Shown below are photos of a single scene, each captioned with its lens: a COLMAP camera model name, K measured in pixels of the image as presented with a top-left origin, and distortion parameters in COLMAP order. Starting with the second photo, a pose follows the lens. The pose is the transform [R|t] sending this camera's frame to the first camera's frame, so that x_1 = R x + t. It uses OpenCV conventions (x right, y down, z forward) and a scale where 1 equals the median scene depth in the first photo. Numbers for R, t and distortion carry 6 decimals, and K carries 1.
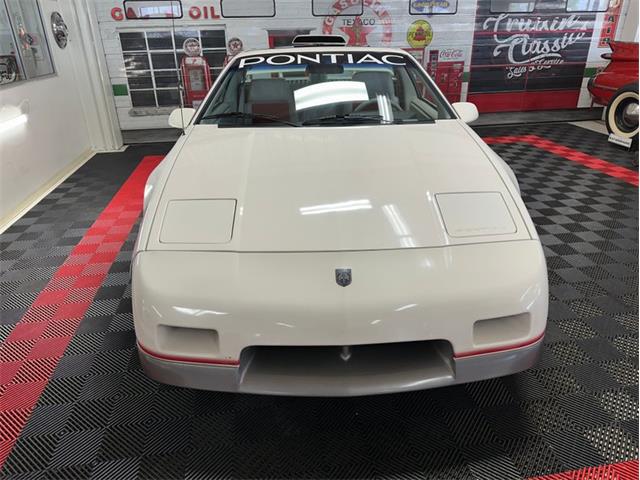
lens RADIAL K [[455.7, 0, 321.6], [0, 455.7, 244.2], [0, 0, 1]] dist [0.005912, -0.003557]
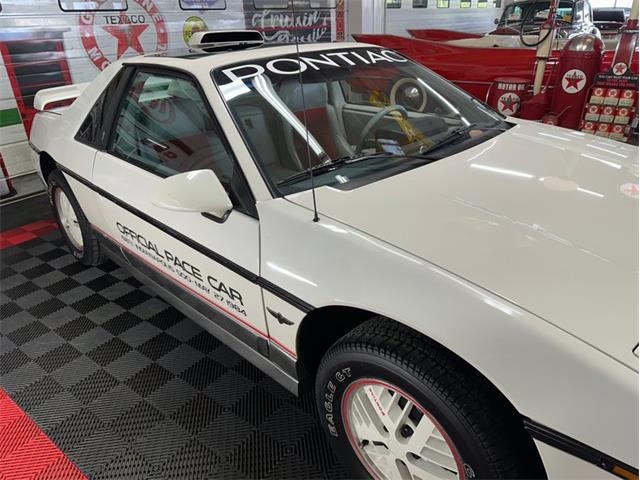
lens RADIAL K [[462.6, 0, 322.3], [0, 462.6, 239.9], [0, 0, 1]] dist [-0.008327, -0.000885]
pose [[0.723145, -0.303482, 0.620451, -0.273032], [0.309213, 0.945498, 0.102081, -0.120199], [-0.617615, 0.118032, 0.777573, 0.251263]]
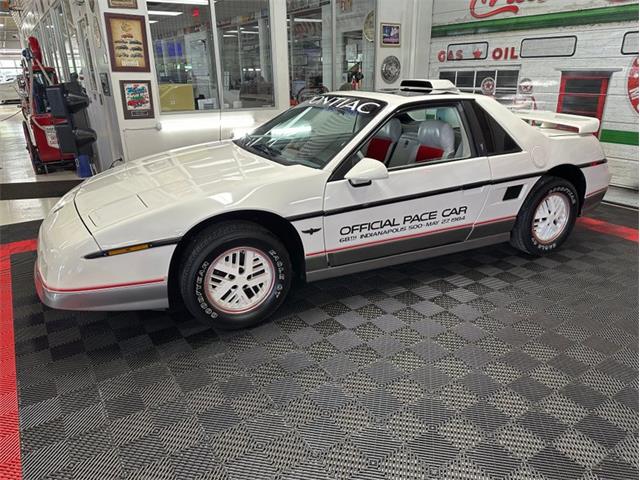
lens RADIAL K [[450.4, 0, 320.0], [0, 450.4, 240.0], [0, 0, 1]] dist [0.021350, -0.006570]
pose [[0.416058, 0.333225, -0.846083, 0.537074], [-0.388736, 0.906311, 0.165786, -0.136708], [0.822058, 0.259926, 0.506614, 0.256196]]
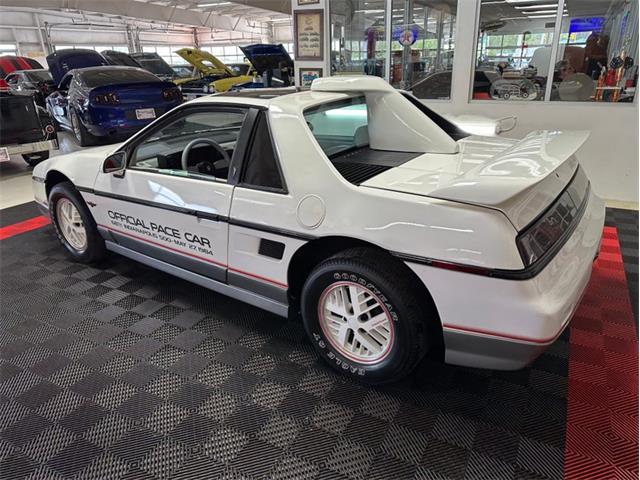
lens RADIAL K [[461.2, 0, 321.4], [0, 461.2, 247.1], [0, 0, 1]] dist [0.006053, -0.008435]
pose [[-0.601321, 0.333725, -0.725975, 0.404520], [-0.312572, 0.737934, 0.598124, -0.434691], [0.735331, 0.586585, -0.339422, 0.874687]]
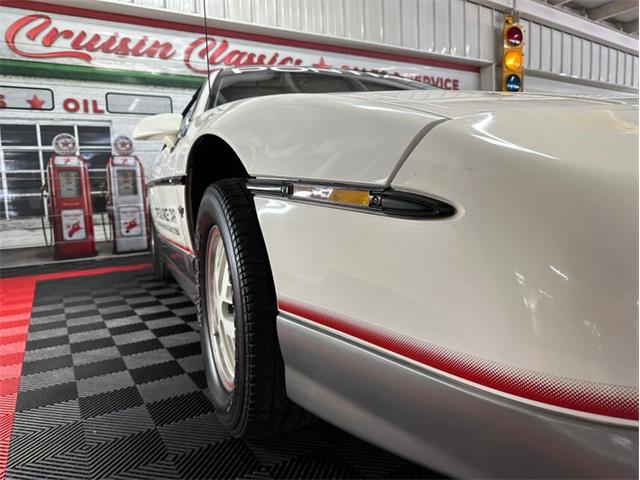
lens RADIAL K [[462.6, 0, 322.3], [0, 462.6, 239.9], [0, 0, 1]] dist [-0.008327, -0.000885]
pose [[0.928633, -0.057438, 0.366526, -0.171187], [0.179556, 0.934110, -0.308541, 0.046641], [-0.324653, 0.352334, 0.877759, 0.213403]]
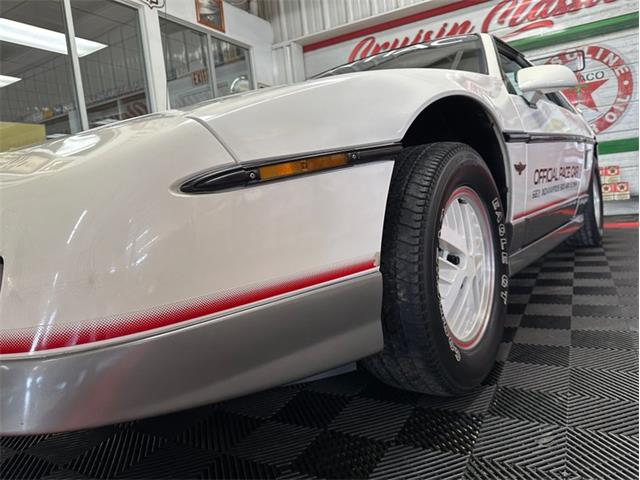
lens RADIAL K [[462.6, 0, 322.3], [0, 462.6, 239.9], [0, 0, 1]] dist [-0.008327, -0.000885]
pose [[0.784394, -0.003730, -0.620252, 0.229243], [-0.182940, 0.954107, -0.237091, 0.046098], [0.592671, 0.299442, 0.747714, 0.233559]]
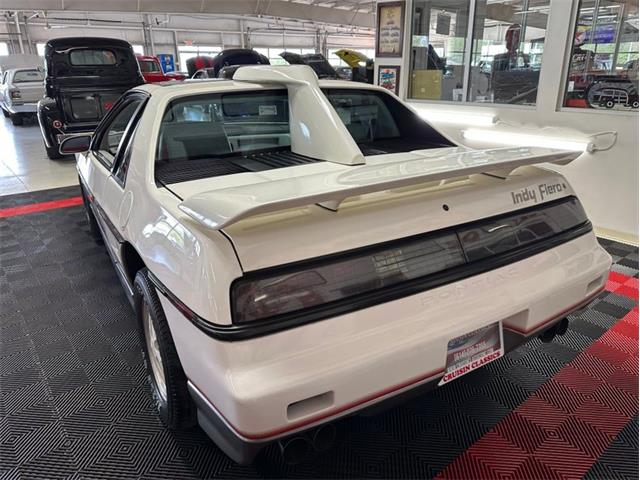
lens RADIAL K [[468.2, 0, 320.4], [0, 468.2, 237.2], [0, 0, 1]] dist [0.003474, -0.000055]
pose [[-0.870475, 0.195080, -0.451903, 0.175812], [-0.187203, 0.717898, 0.670506, -0.464179], [0.455223, 0.668256, -0.588393, 0.989848]]
